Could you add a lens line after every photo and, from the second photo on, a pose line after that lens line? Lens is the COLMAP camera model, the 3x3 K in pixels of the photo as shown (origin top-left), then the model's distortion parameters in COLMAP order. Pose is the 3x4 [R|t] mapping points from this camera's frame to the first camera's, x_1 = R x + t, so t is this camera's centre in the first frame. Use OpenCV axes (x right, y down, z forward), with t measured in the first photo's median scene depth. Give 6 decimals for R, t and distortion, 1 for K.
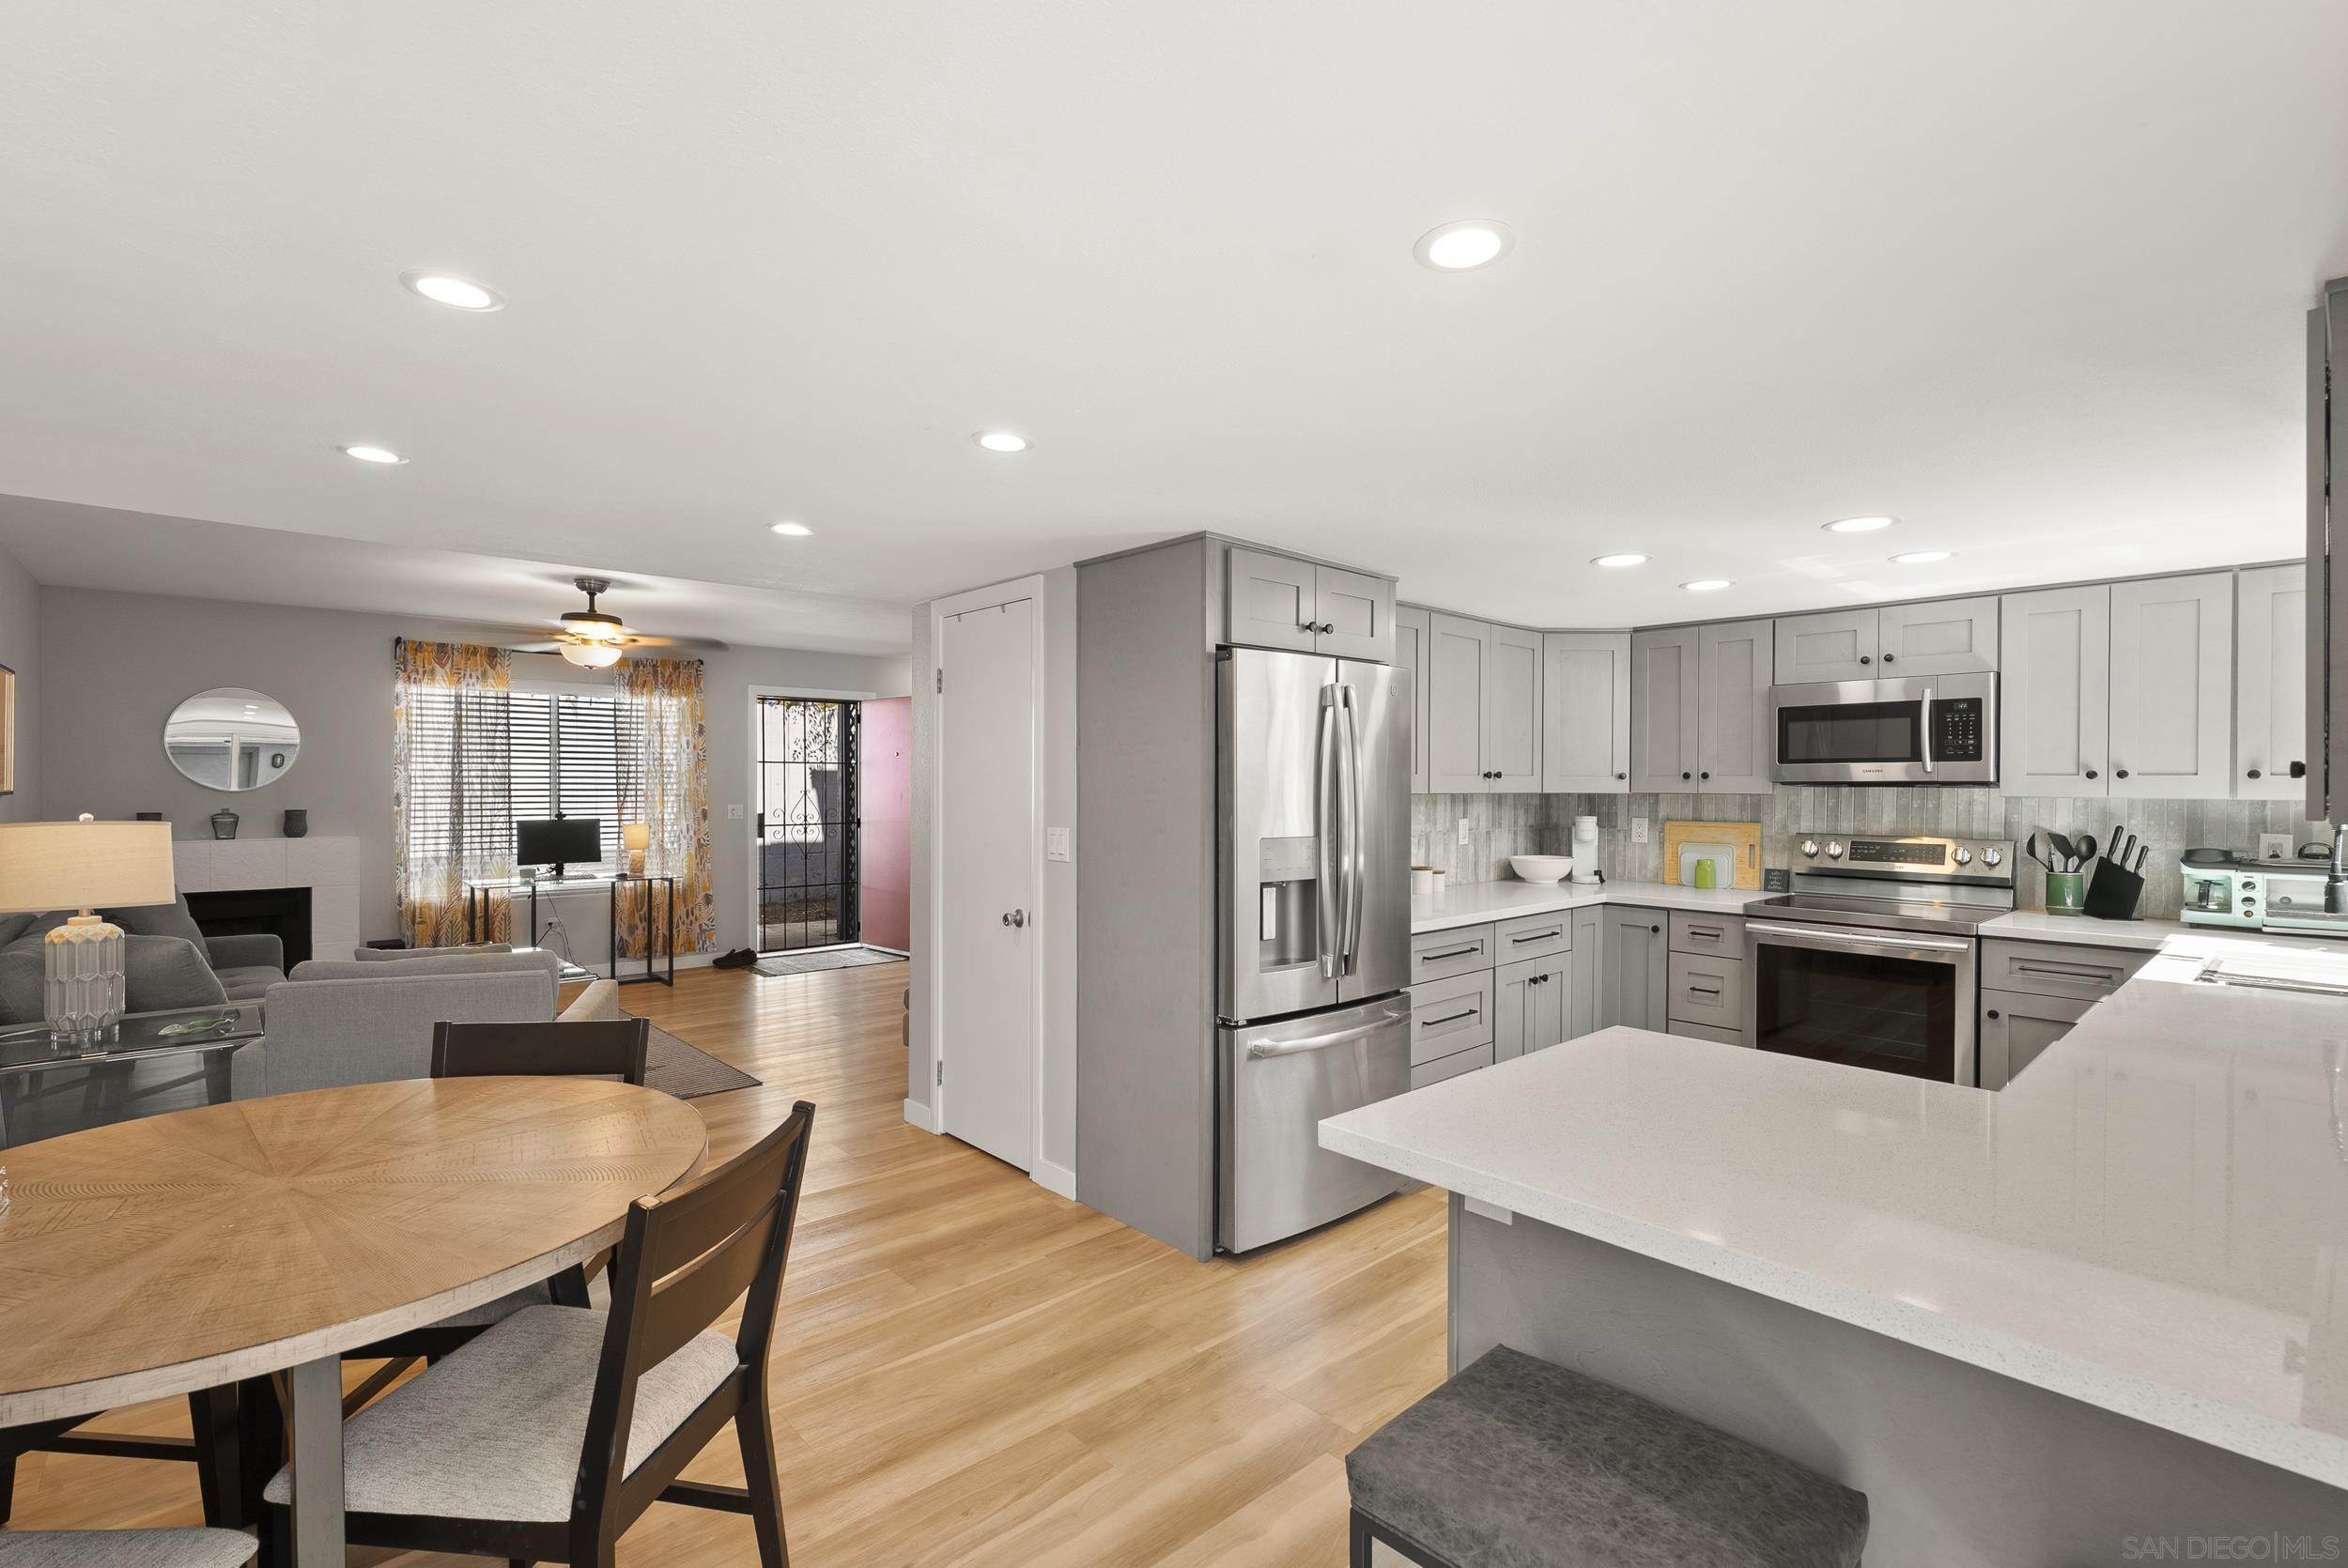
lens RADIAL K [[1085.7, 0, 1173.6], [0, 1085.7, 782.2], [0, 0, 1]] dist [-0.003830, 0.001282]
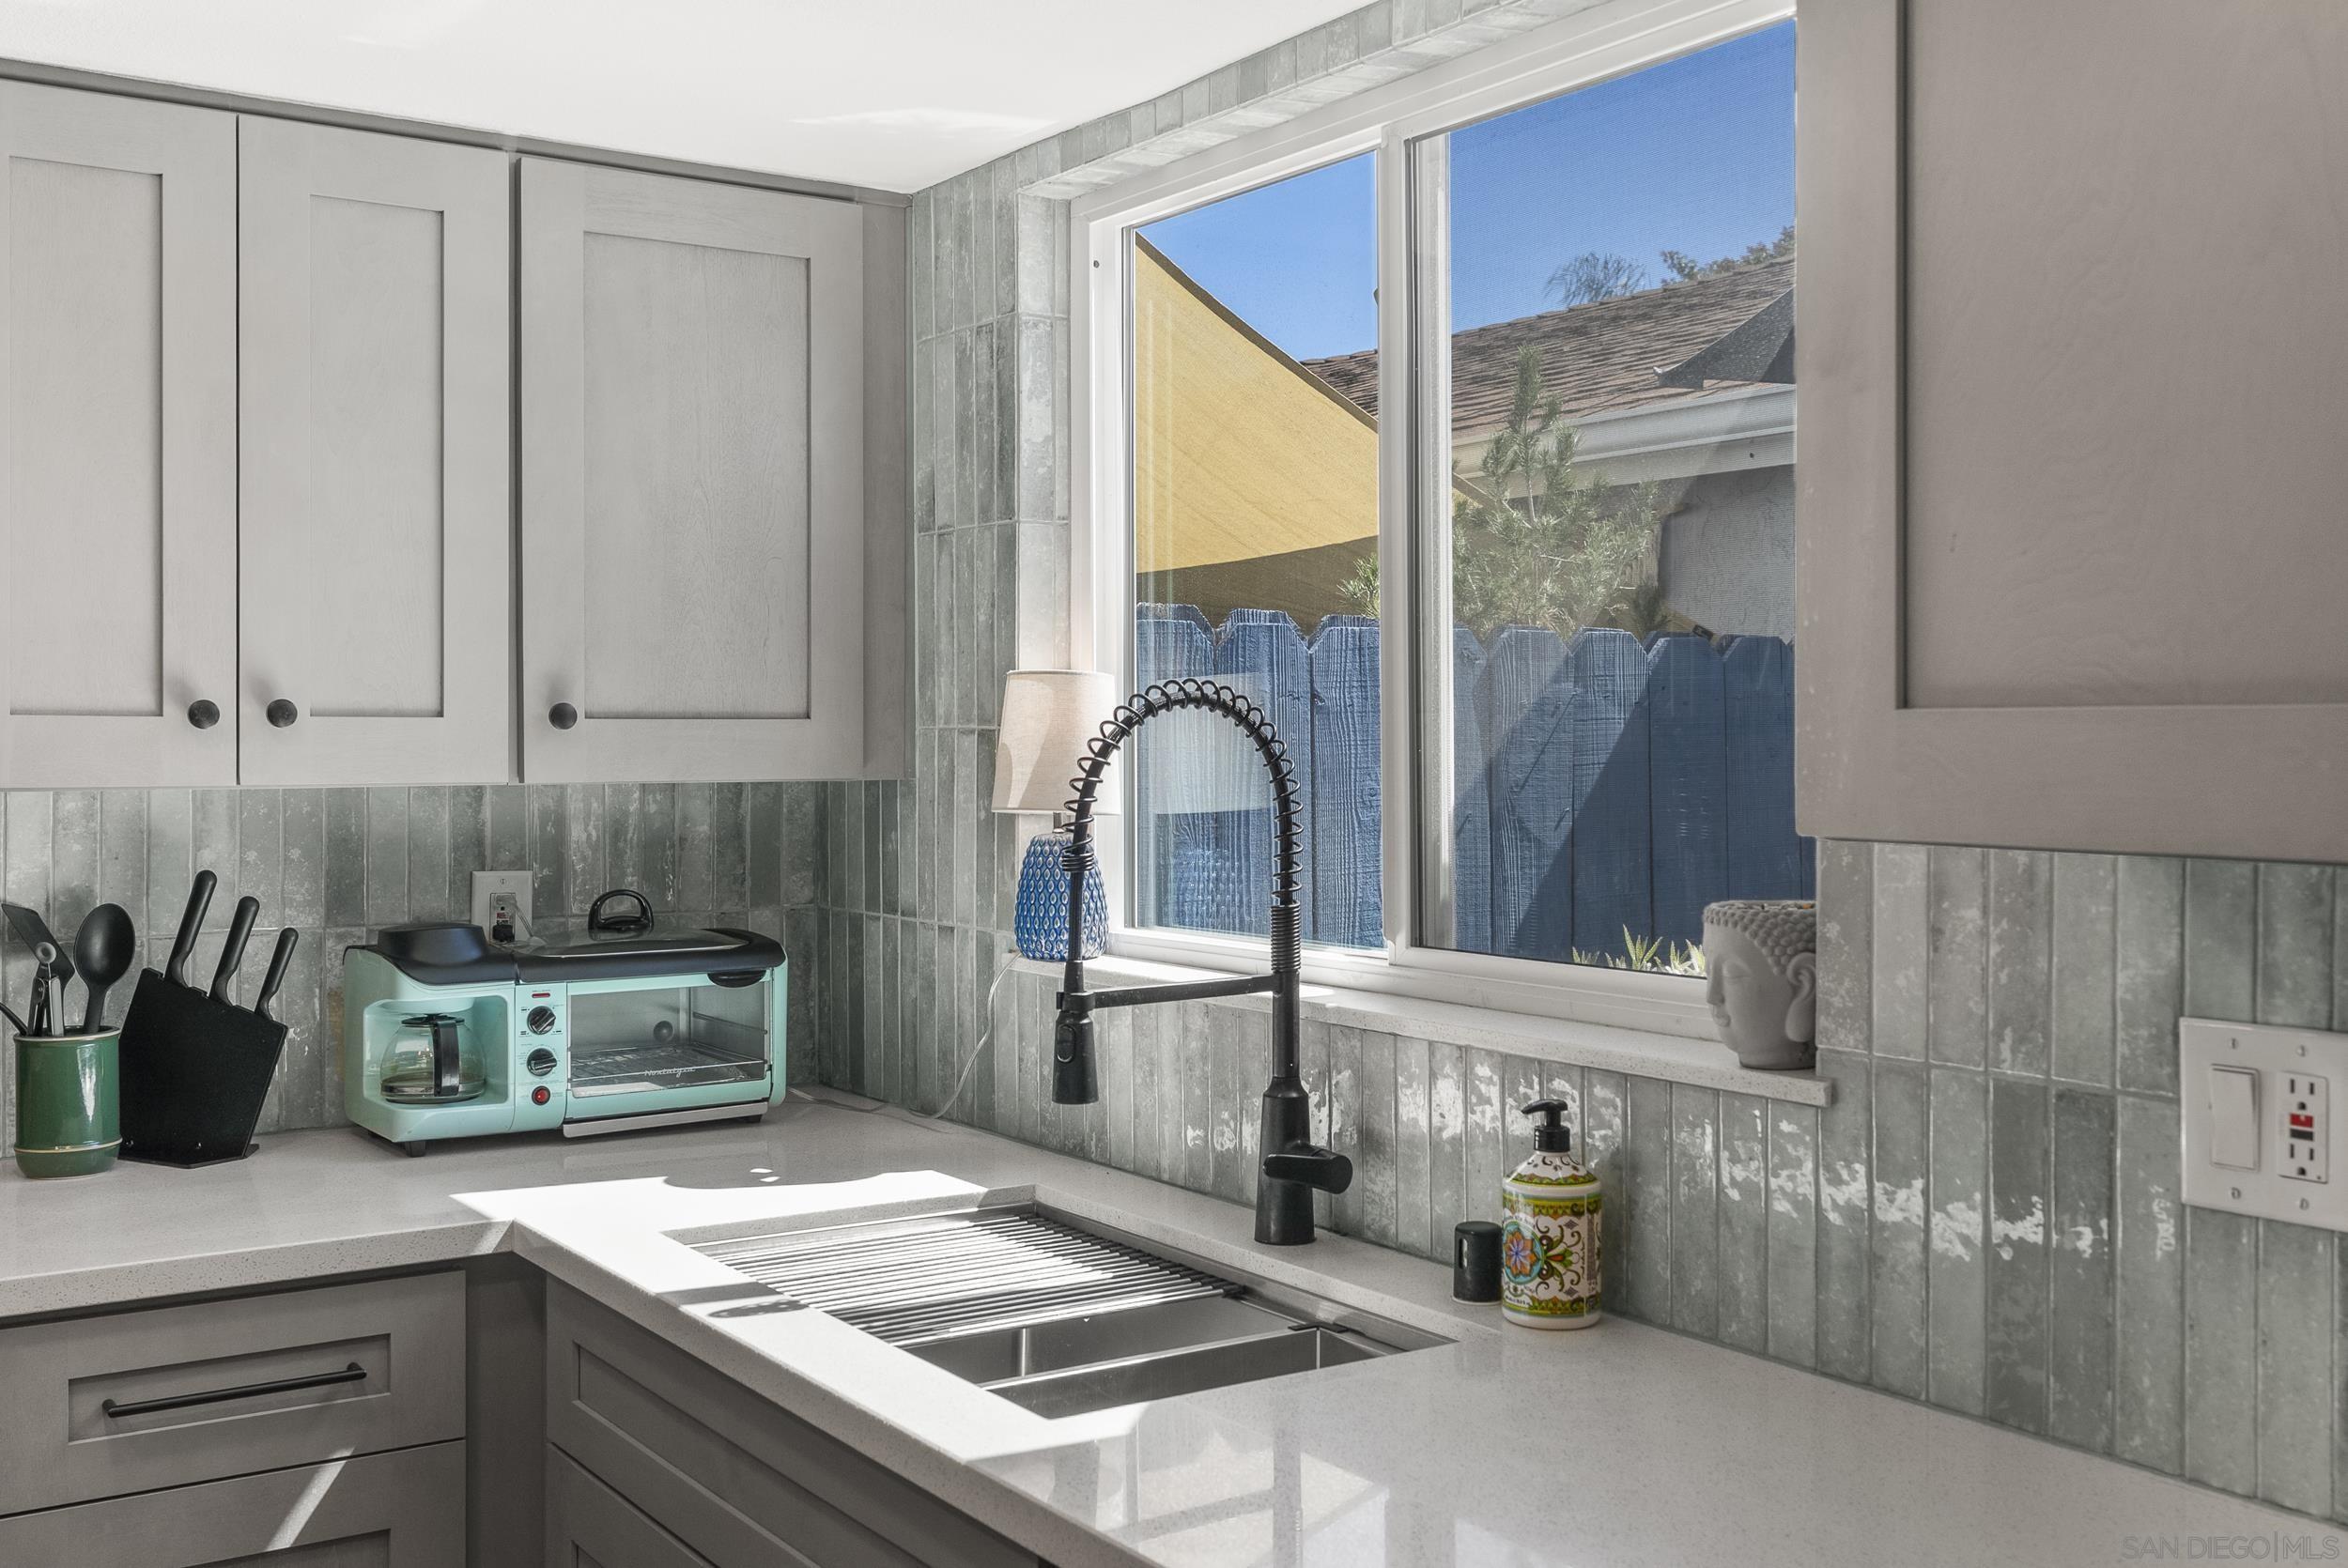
lens RADIAL K [[2289.5, 0, 1174.1], [0, 2289.5, 770.7], [0, 0, 1]] dist [0.018340, 0.000000]
pose [[0.156004, -0.014431, 0.987651, 0.242874], [0.003867, 0.999895, 0.013999, 0.001198], [-0.987749, 0.001635, 0.156043, 0.626880]]
